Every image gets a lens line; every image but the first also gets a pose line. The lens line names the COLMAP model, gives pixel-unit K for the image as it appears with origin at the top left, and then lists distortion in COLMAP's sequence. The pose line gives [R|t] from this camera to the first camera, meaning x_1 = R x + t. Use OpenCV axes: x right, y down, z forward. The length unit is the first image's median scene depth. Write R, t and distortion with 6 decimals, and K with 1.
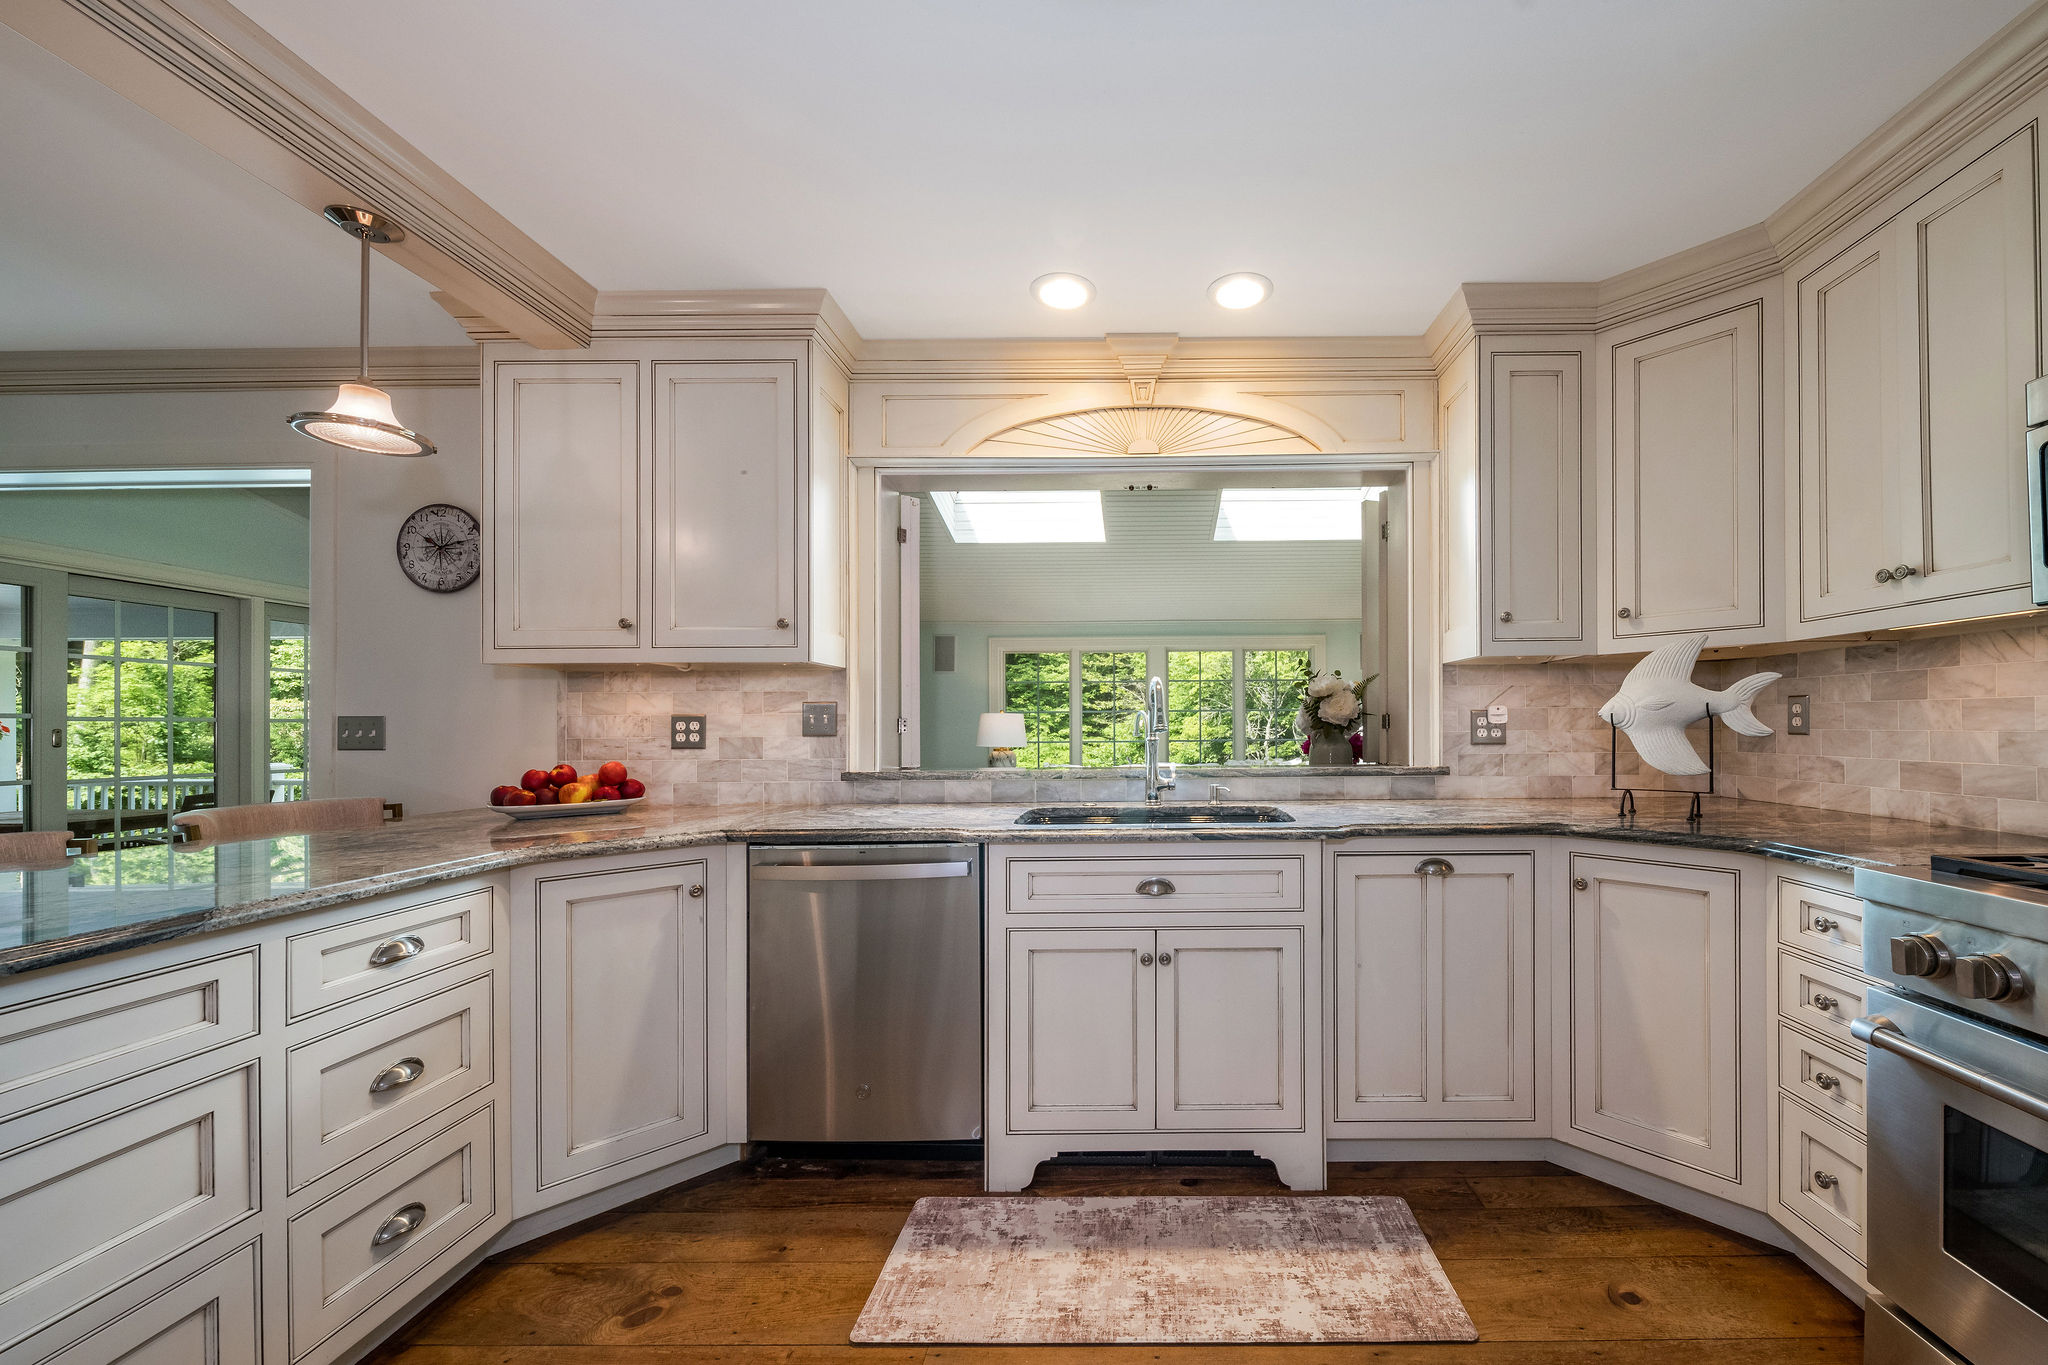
lens RADIAL K [[759.7, 0, 1140.9], [0, 759.7, 717.7], [0, 0, 1]] dist [0.001943, -0.001238]
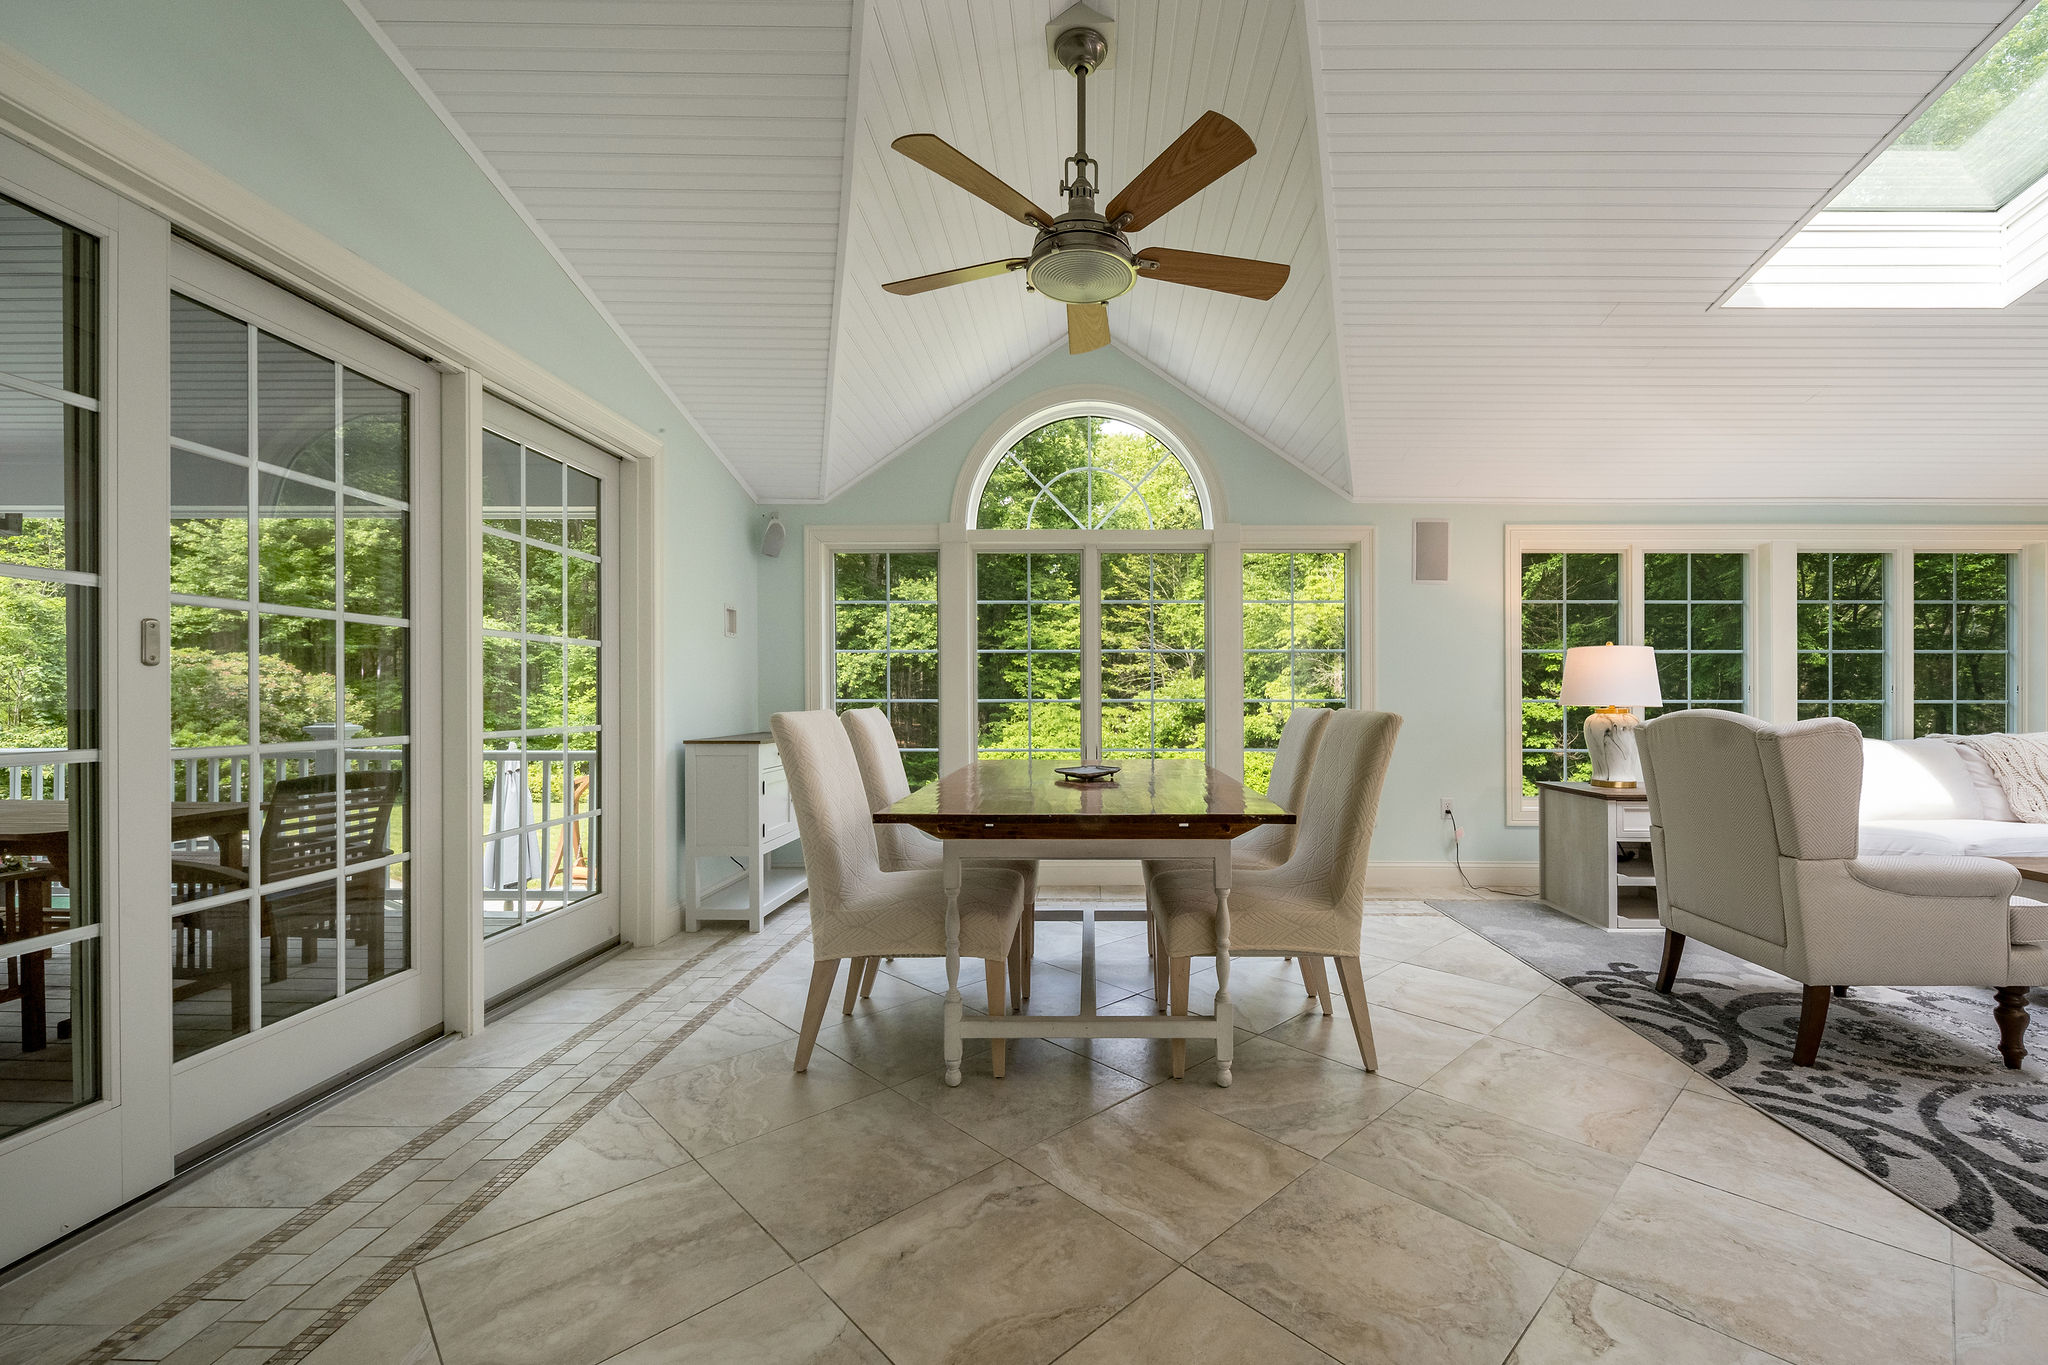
lens RADIAL K [[862.0, 0, 1038.1], [0, 862.0, 697.7], [0, 0, 1]] dist [0.007141, -0.002095]
pose [[0.998571, 0.003789, -0.053312, -1.605635], [-0.003181, 0.999929, 0.011488, 0.079511], [0.053351, -0.011302, 0.998512, 0.938959]]
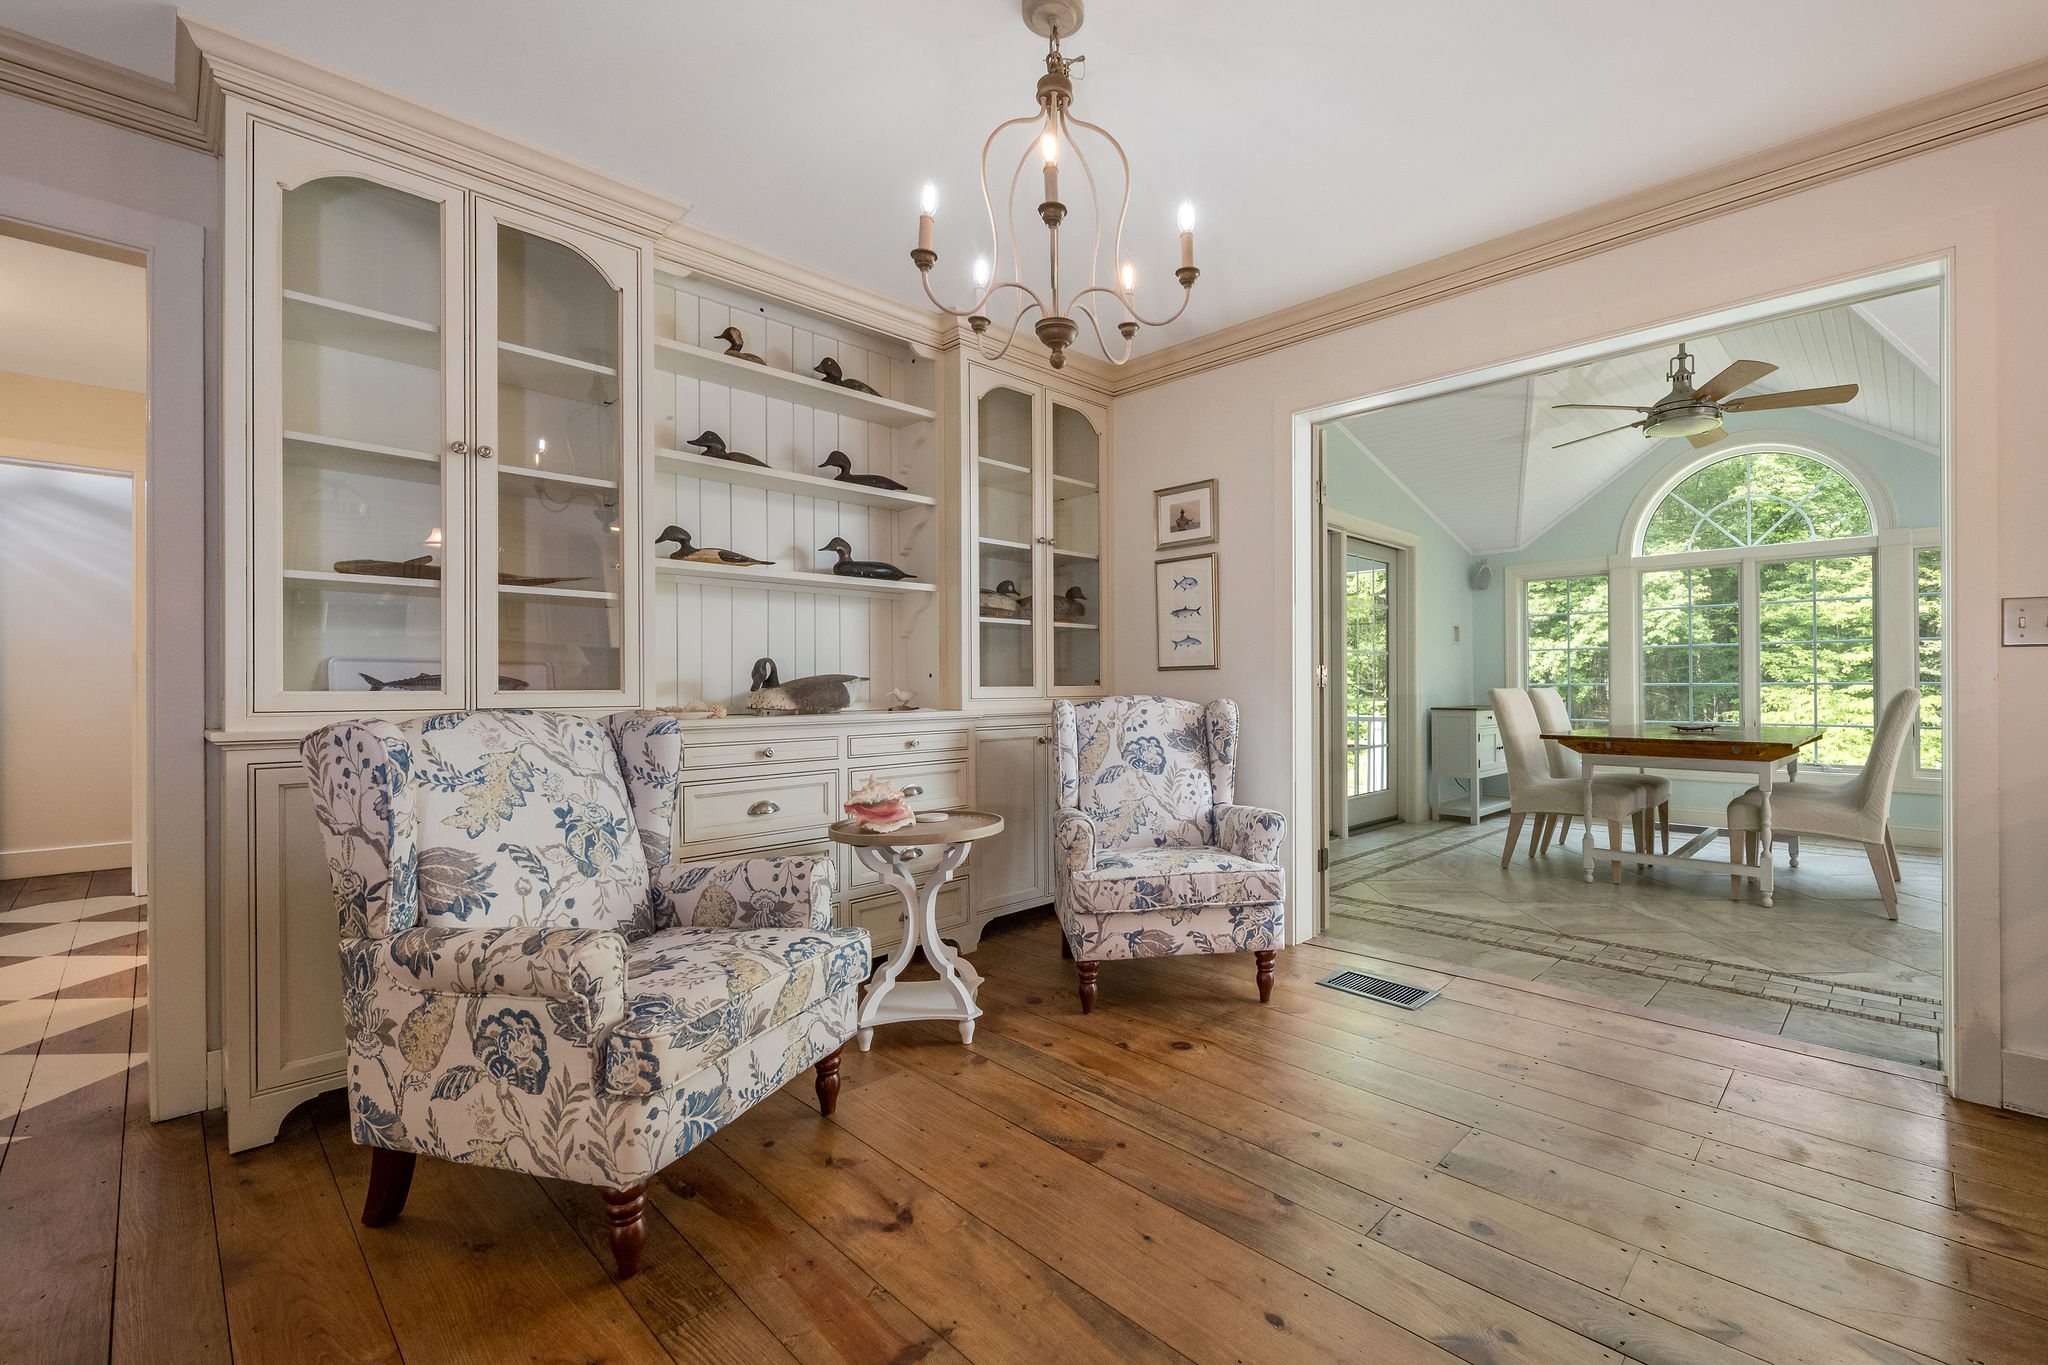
lens RADIAL K [[862.0, 0, 1123.4], [0, 862.0, 676.1], [0, 0, 1]] dist [0.007141, -0.002095]
pose [[0.742248, -0.002479, -0.670121, -1.251199], [0.004552, 0.999989, 0.001343, 0.075002], [0.670110, -0.004047, 0.742251, -0.145888]]
